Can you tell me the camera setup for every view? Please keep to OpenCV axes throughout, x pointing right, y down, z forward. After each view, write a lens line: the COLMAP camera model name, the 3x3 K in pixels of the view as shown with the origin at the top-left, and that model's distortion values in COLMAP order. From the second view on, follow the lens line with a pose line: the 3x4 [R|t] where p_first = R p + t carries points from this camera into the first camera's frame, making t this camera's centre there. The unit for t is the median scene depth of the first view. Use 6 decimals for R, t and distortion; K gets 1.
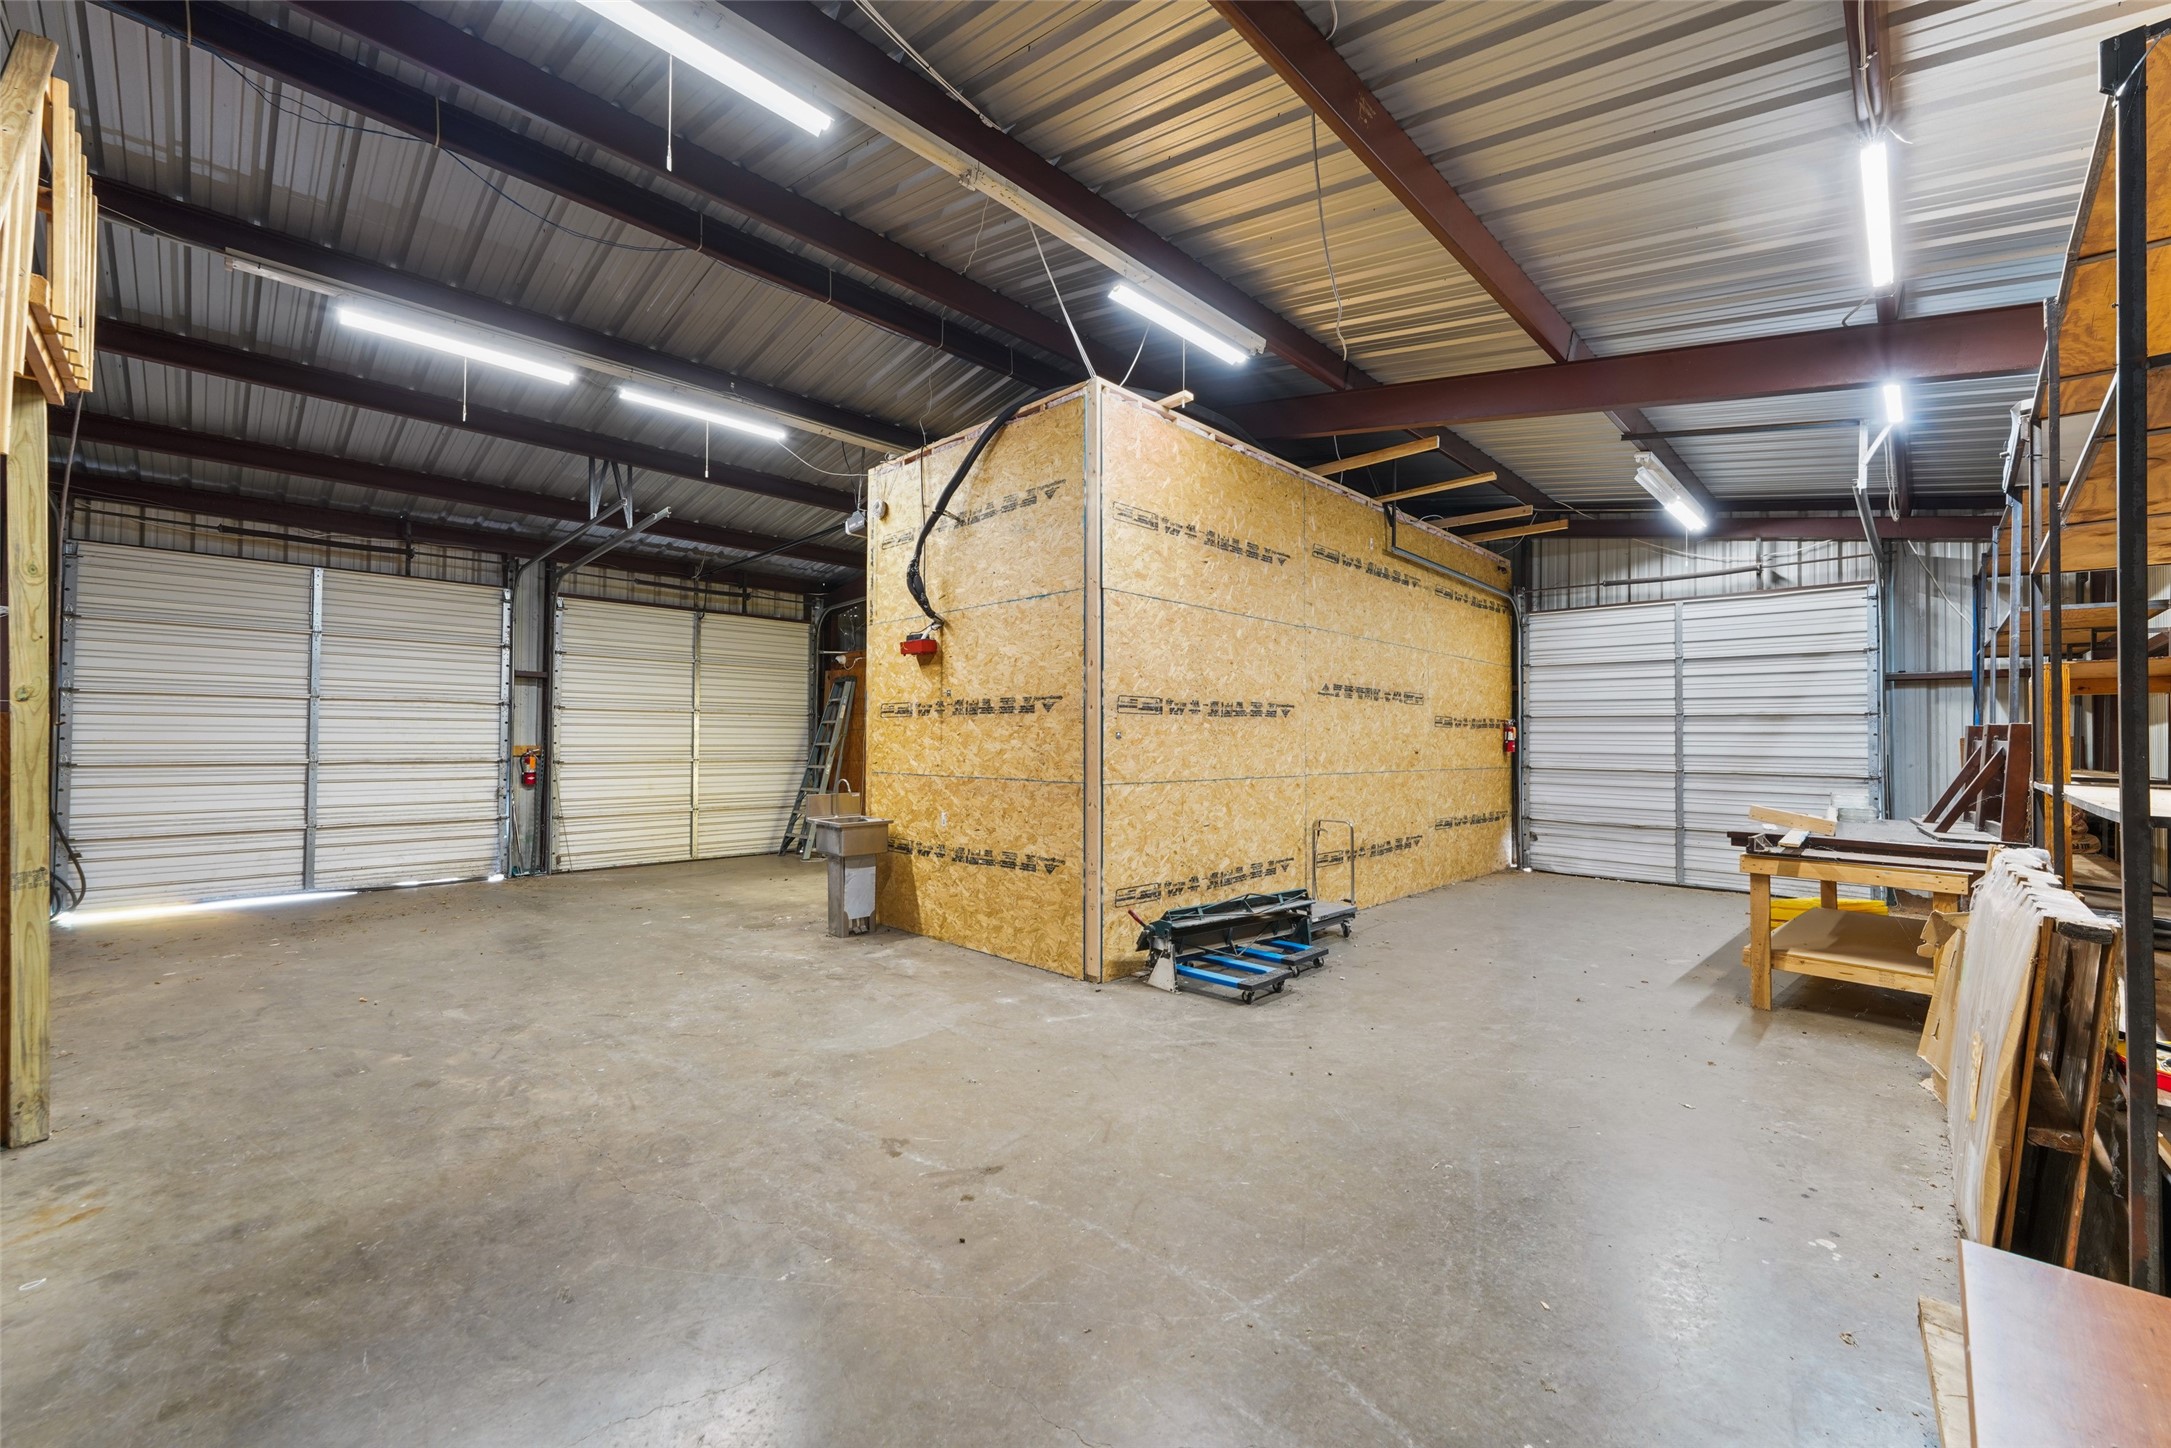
lens RADIAL K [[863.4, 0, 1078.5], [0, 863.4, 712.7], [0, 0, 1]] dist [-0.001134, -0.001019]
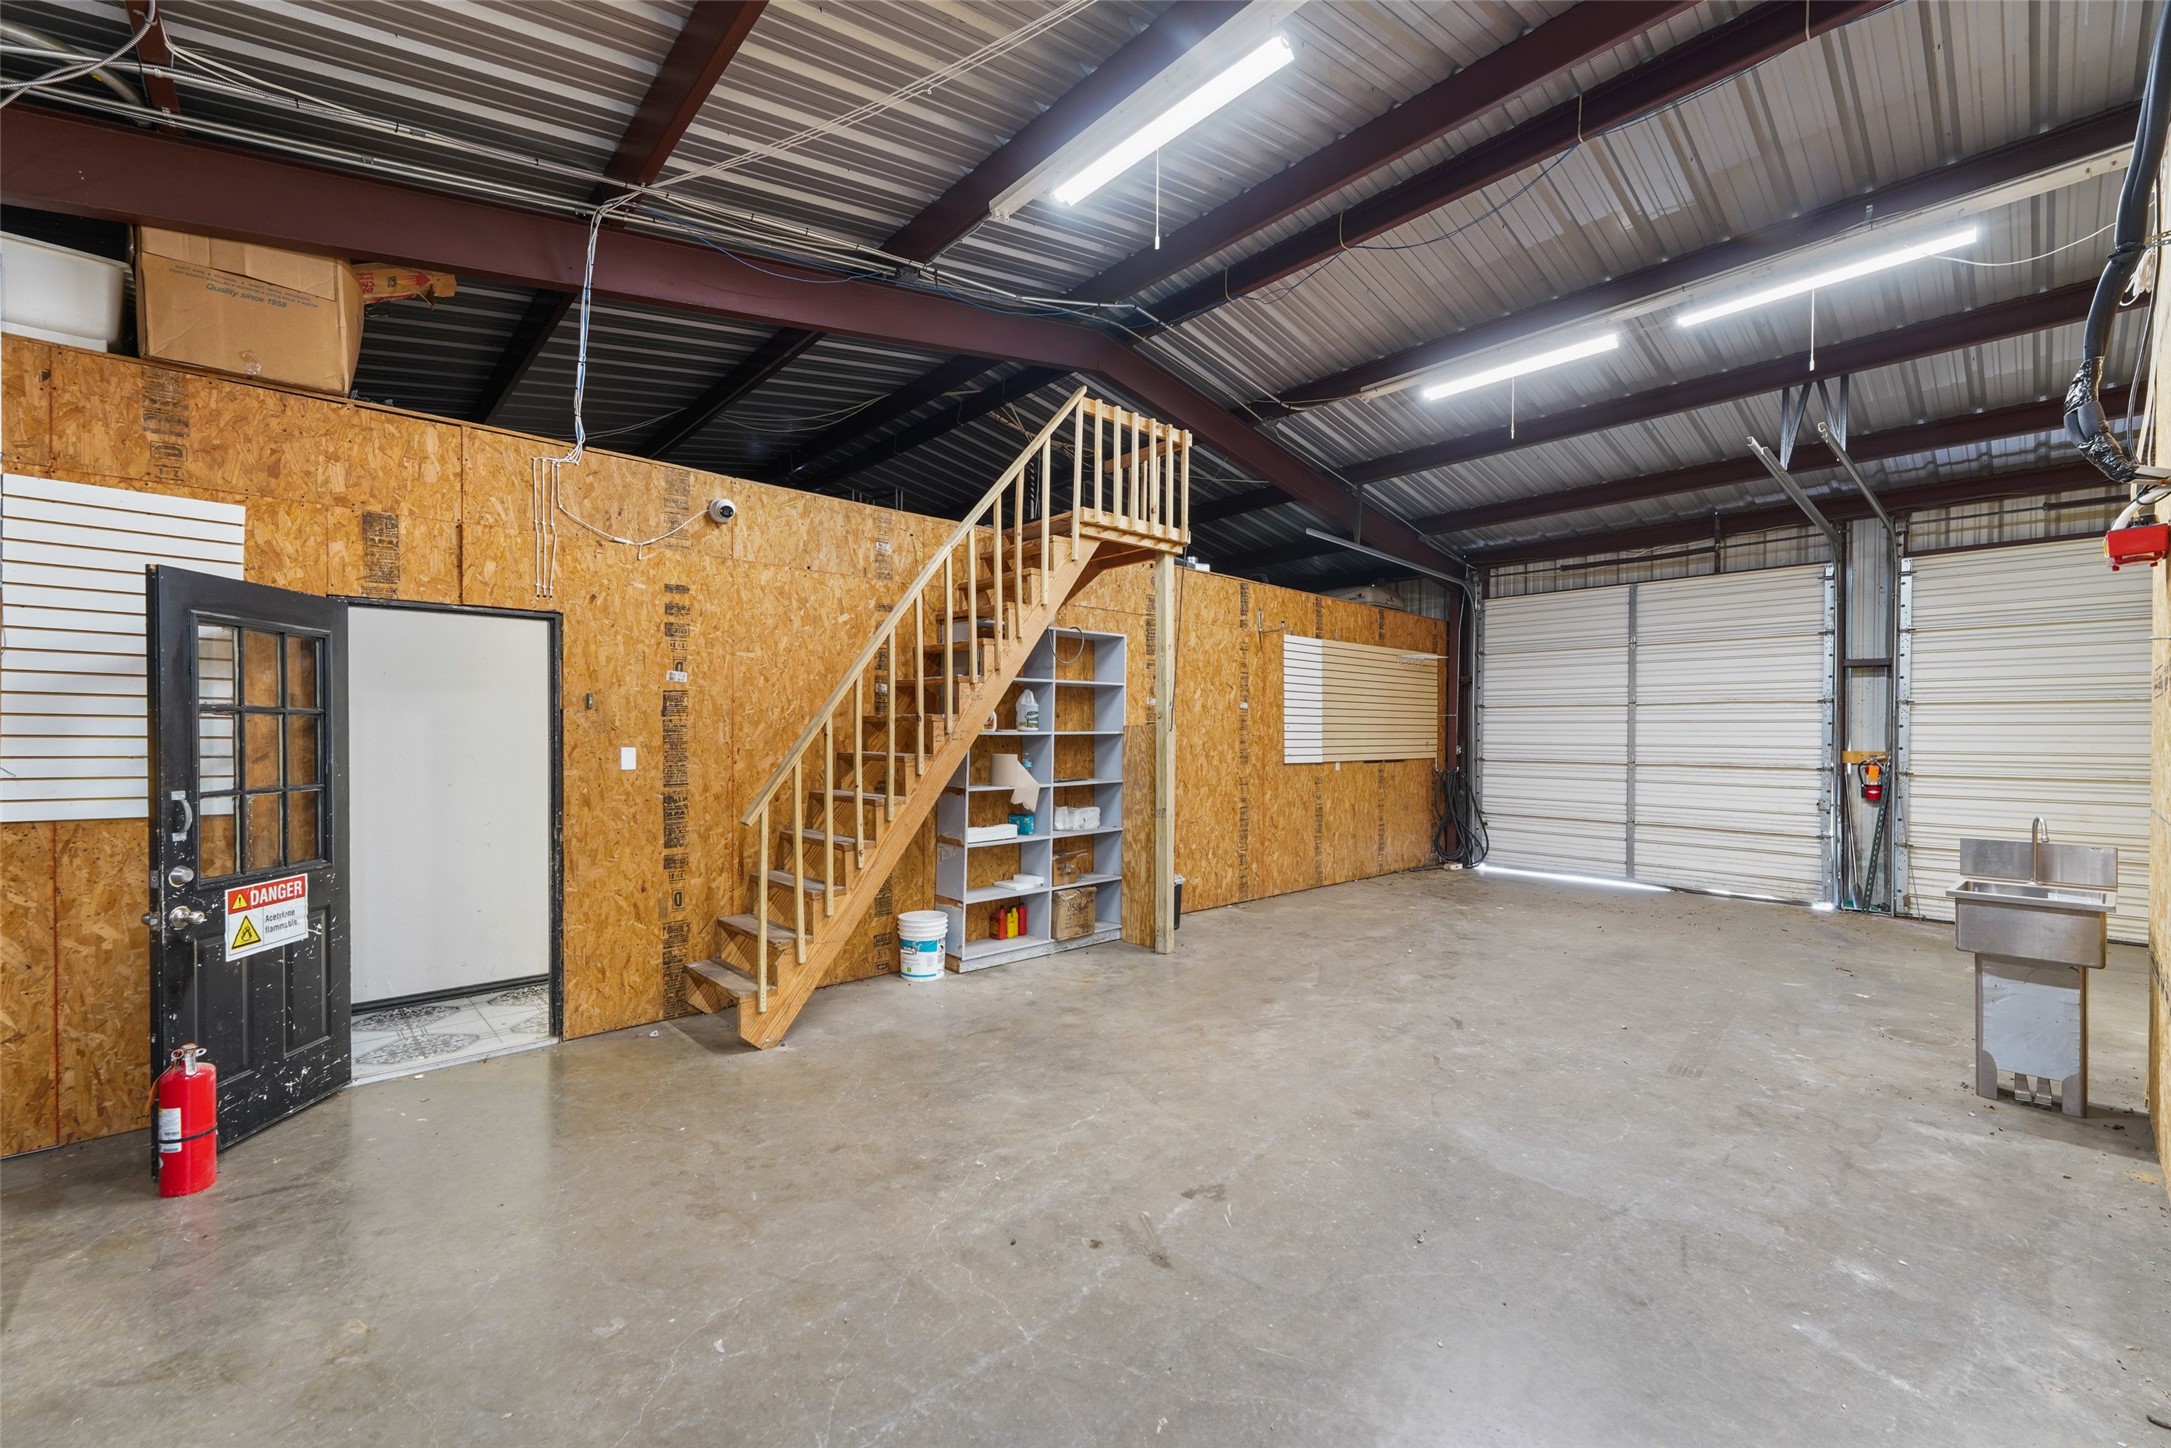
lens RADIAL K [[863.4, 0, 1083.5], [0, 863.4, 735.8], [0, 0, 1]] dist [-0.001134, -0.001019]
pose [[-0.061972, 0.003638, -0.998071, 0.218720], [0.032579, 0.999468, 0.001620, -0.001483], [0.997546, -0.032416, -0.062058, 0.332481]]
